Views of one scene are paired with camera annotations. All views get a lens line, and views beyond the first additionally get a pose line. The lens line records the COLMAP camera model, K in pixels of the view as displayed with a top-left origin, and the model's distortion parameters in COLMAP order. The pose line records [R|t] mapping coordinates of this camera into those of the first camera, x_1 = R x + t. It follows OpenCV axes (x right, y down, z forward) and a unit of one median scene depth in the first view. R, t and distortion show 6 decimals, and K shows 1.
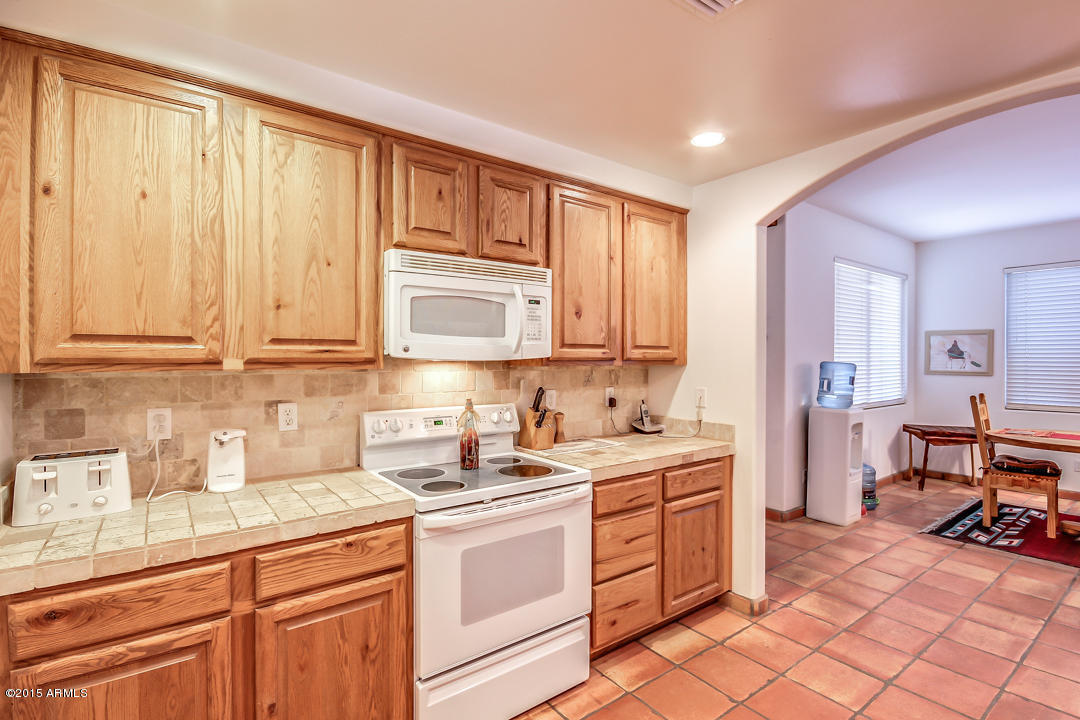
lens RADIAL K [[508.1, 0, 546.4], [0, 508.1, 358.6], [0, 0, 1]] dist [0.000856, -0.006013]
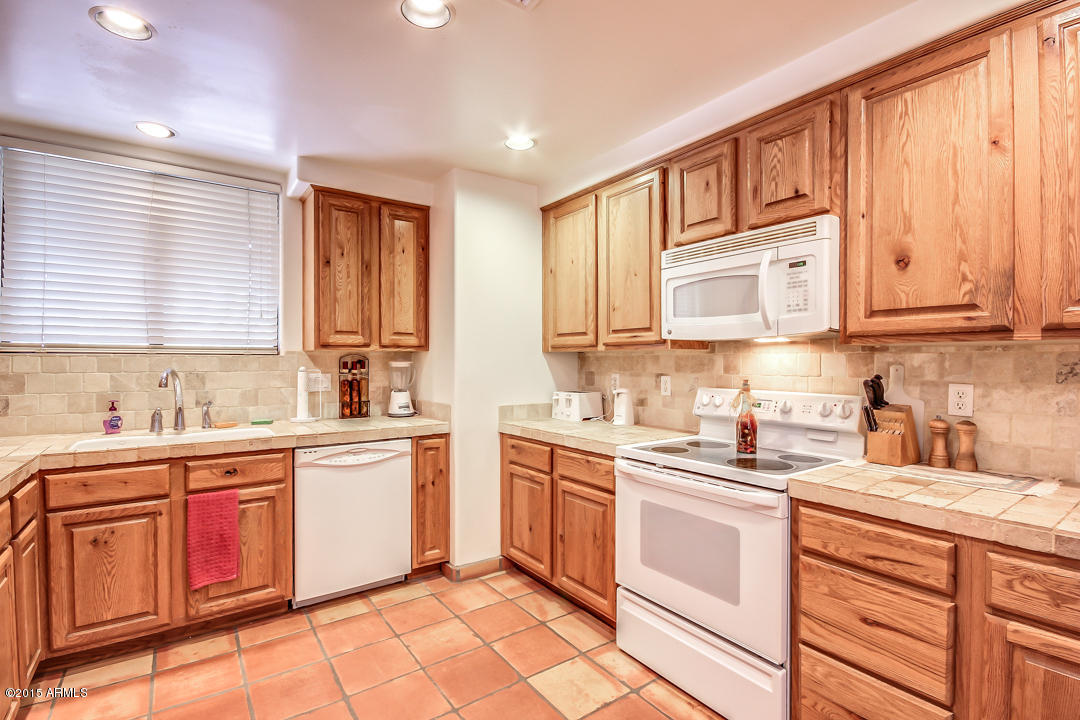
lens RADIAL K [[508.1, 0, 549.2], [0, 508.1, 364.4], [0, 0, 1]] dist [0.000856, -0.006013]
pose [[-0.016159, 0.004438, -0.999860, 0.807981], [-0.005304, 0.999976, 0.004525, 0.046938], [0.999855, 0.005377, -0.016135, 0.636665]]
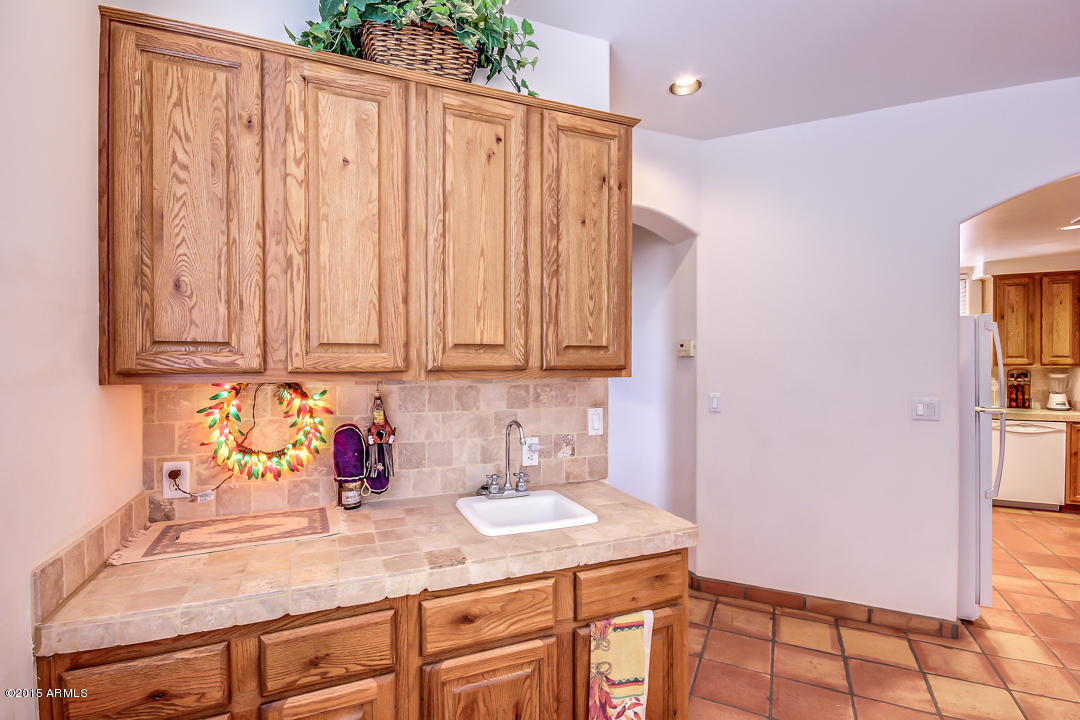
lens RADIAL K [[508.1, 0, 535.1], [0, 508.1, 365.8], [0, 0, 1]] dist [0.000856, -0.006013]
pose [[-0.890776, 0.002104, -0.454439, 2.480771], [-0.003119, 0.999937, 0.010742, -0.007509], [0.454433, 0.010986, -0.890713, 1.139079]]
